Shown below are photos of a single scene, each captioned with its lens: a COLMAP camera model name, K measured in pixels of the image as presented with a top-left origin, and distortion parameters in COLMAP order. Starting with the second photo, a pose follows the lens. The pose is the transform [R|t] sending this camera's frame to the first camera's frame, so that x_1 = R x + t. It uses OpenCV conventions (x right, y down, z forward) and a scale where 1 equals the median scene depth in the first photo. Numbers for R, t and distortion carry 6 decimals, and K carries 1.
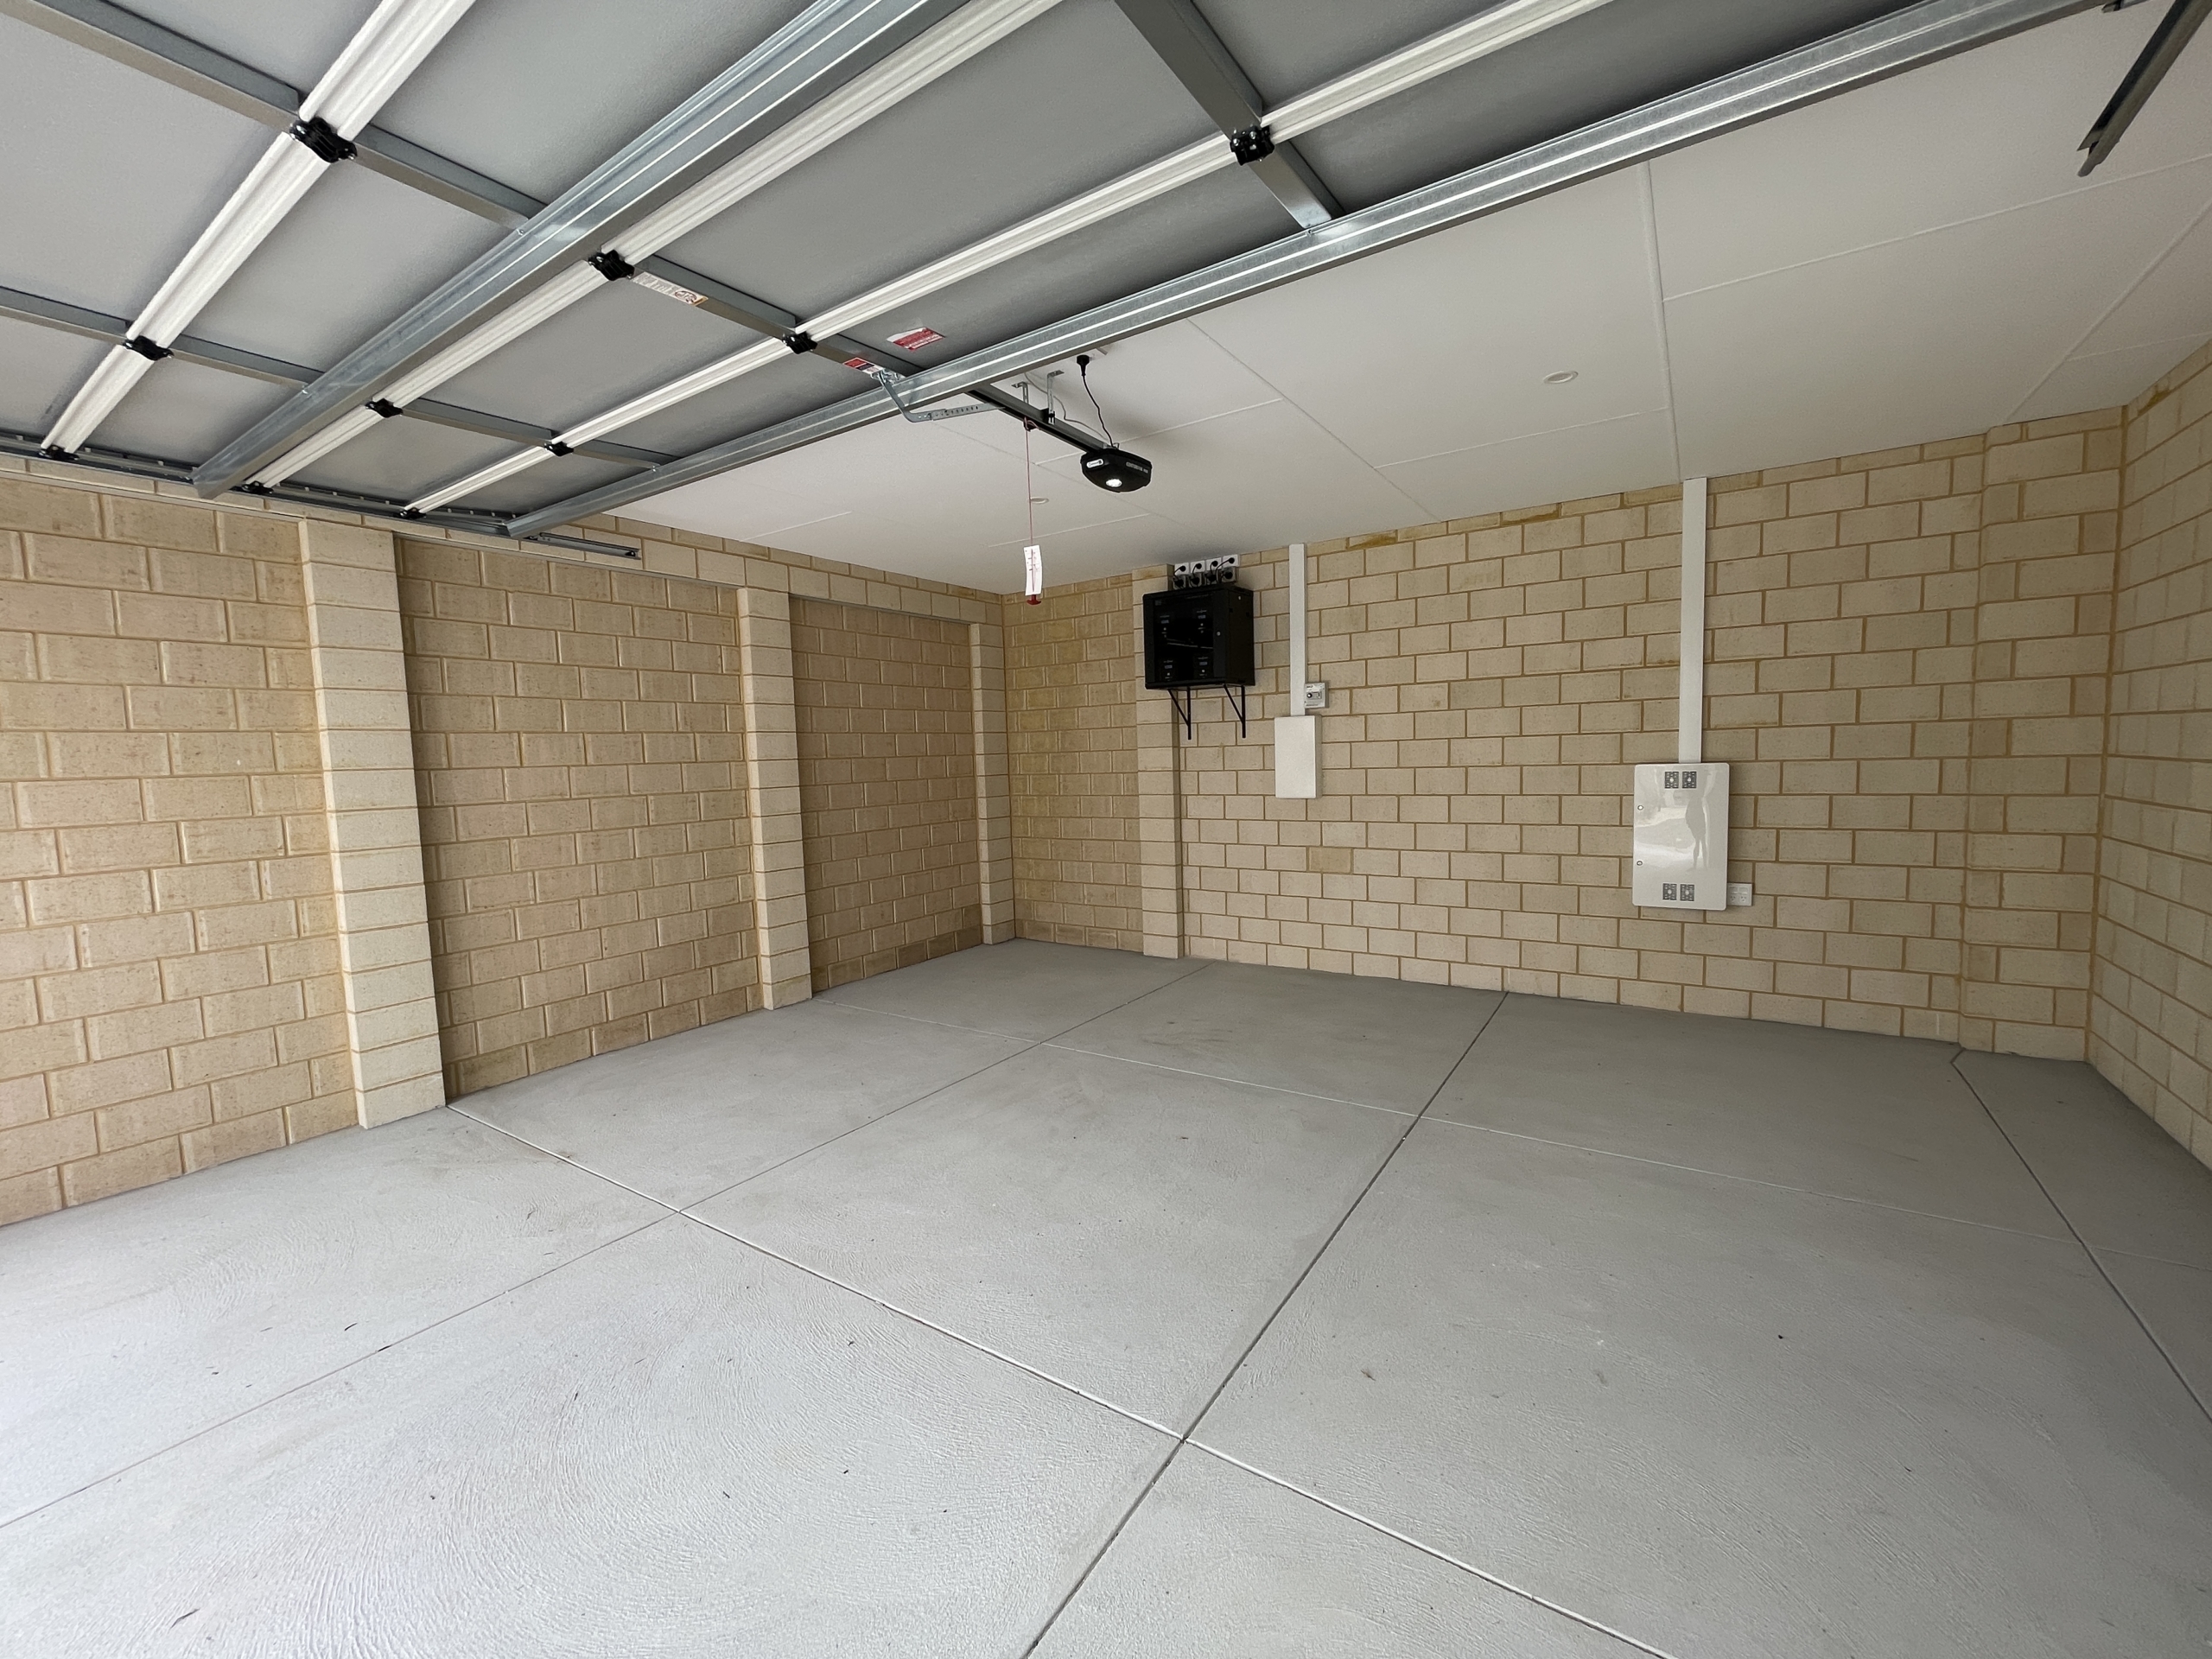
lens RADIAL K [[894.0, 0, 1104.9], [0, 894.0, 823.3], [0, 0, 1]] dist [-0.003827, 0.000139]
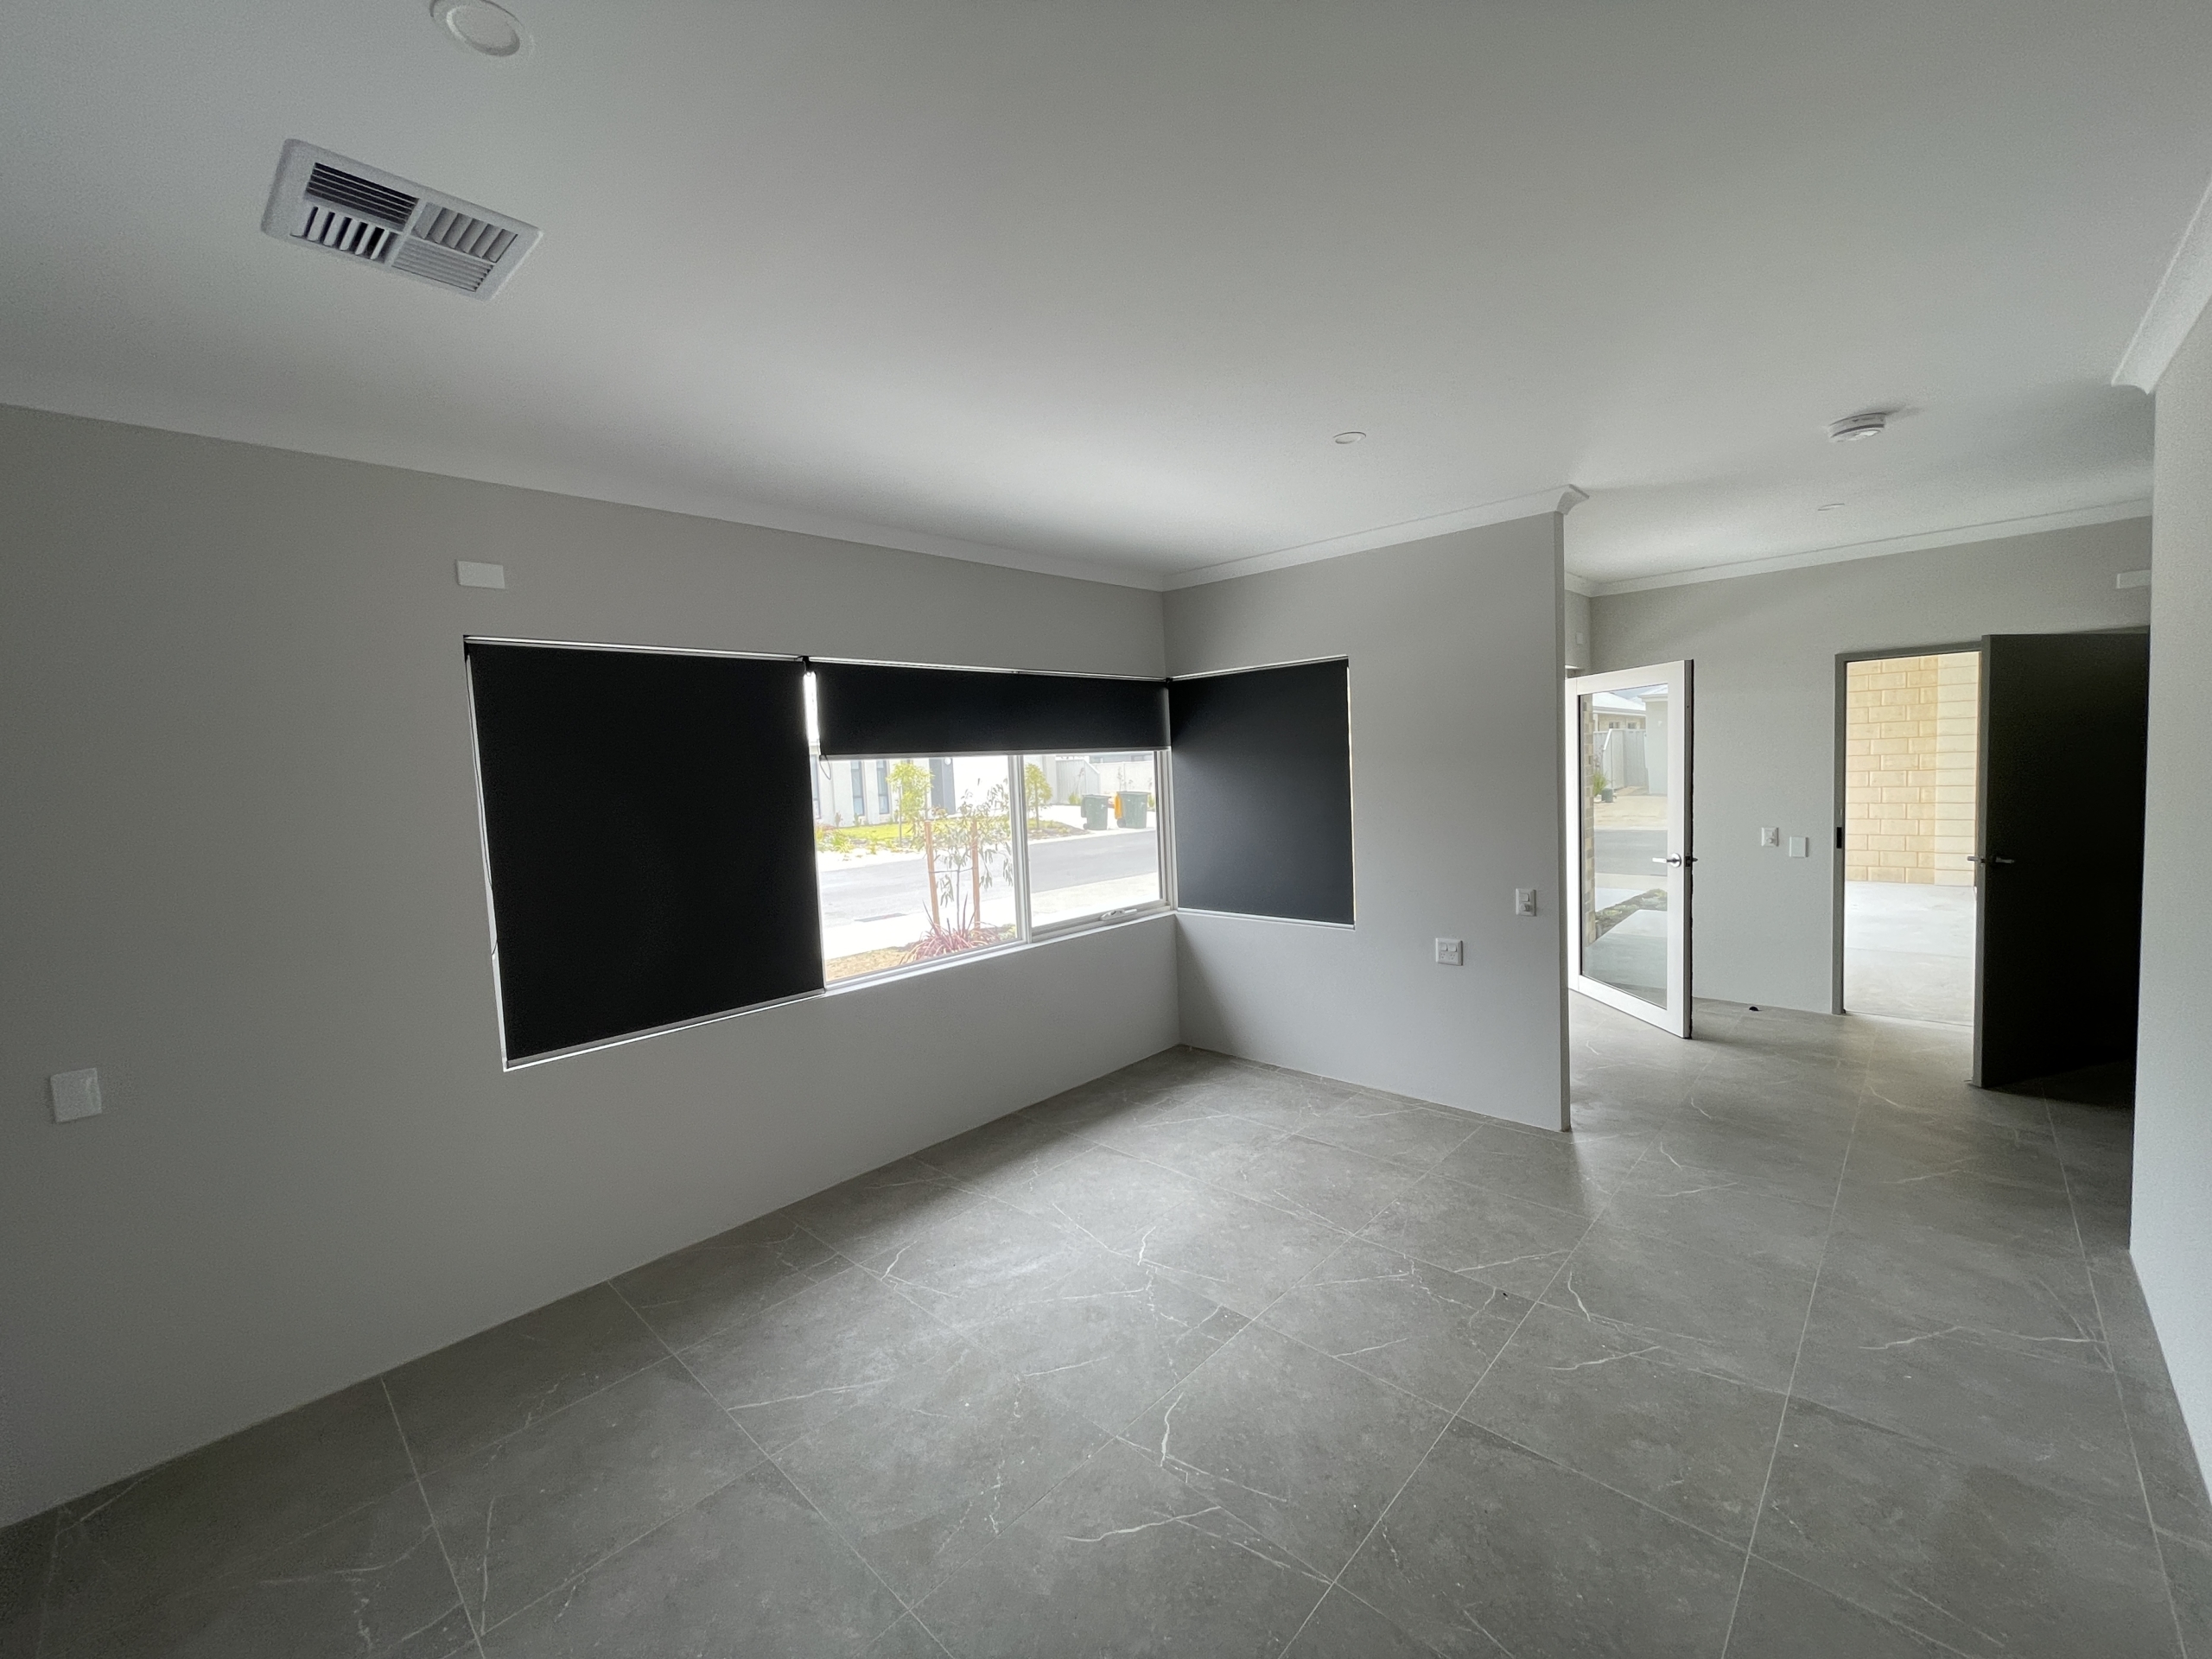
lens RADIAL K [[894.0, 0, 1106.7], [0, 894.0, 825.0], [0, 0, 1]] dist [-0.003827, 0.000139]
pose [[-0.147214, 0.098321, -0.984206, 1.936764], [-0.031578, 0.994073, 0.104030, 0.002808], [0.988600, 0.046394, -0.143237, -0.912636]]
